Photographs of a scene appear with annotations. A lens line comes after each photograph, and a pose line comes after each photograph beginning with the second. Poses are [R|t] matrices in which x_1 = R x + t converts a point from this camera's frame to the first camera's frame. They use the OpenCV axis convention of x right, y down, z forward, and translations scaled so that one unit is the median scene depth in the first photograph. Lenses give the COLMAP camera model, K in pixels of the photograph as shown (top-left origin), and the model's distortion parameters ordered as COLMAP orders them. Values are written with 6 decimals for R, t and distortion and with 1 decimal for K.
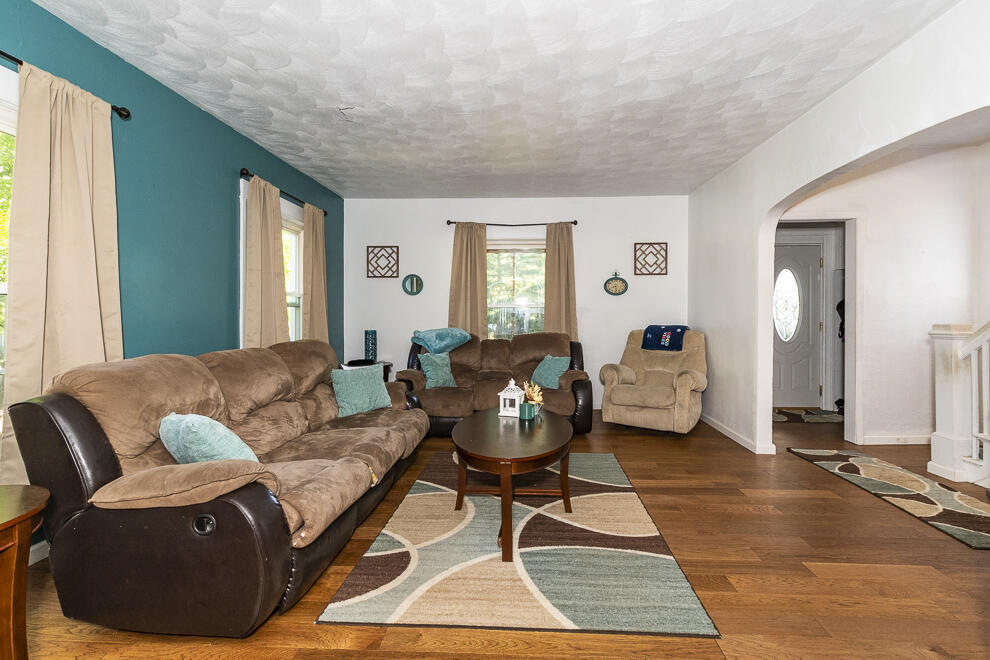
lens RADIAL K [[440.7, 0, 512.2], [0, 440.7, 314.1], [0, 0, 1]] dist [0.000527, -0.000644]
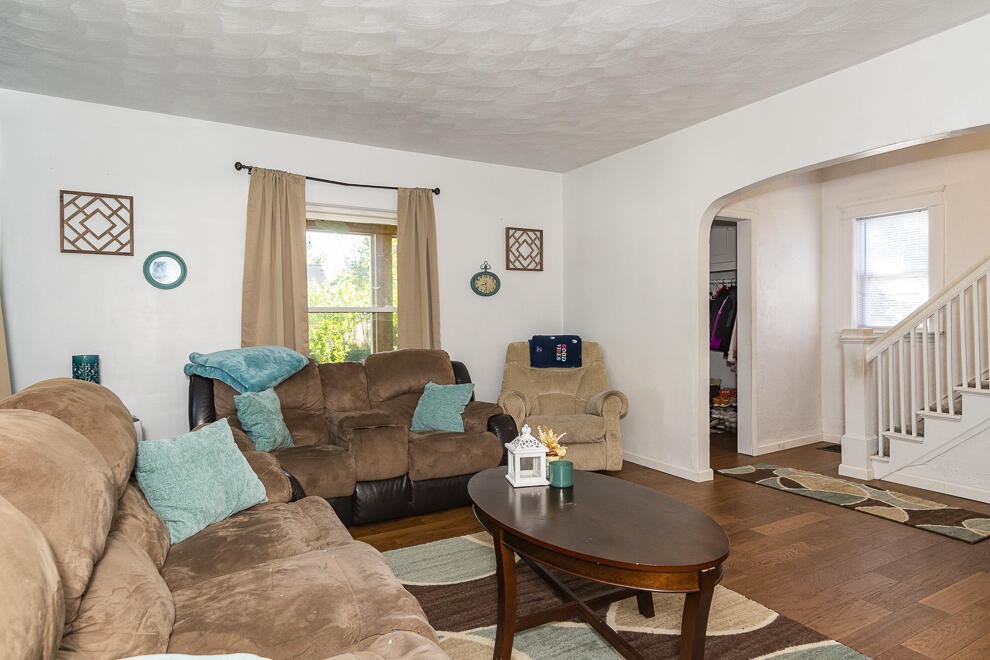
lens RADIAL K [[552.3, 0, 429.3], [0, 552.3, 328.2], [0, 0, 1]] dist [-0.001482, -0.001587]
pose [[0.853792, -0.010413, 0.520510, -0.351766], [0.006457, 0.999935, 0.009414, 0.001820], [-0.520575, -0.004676, 0.853803, 0.276522]]
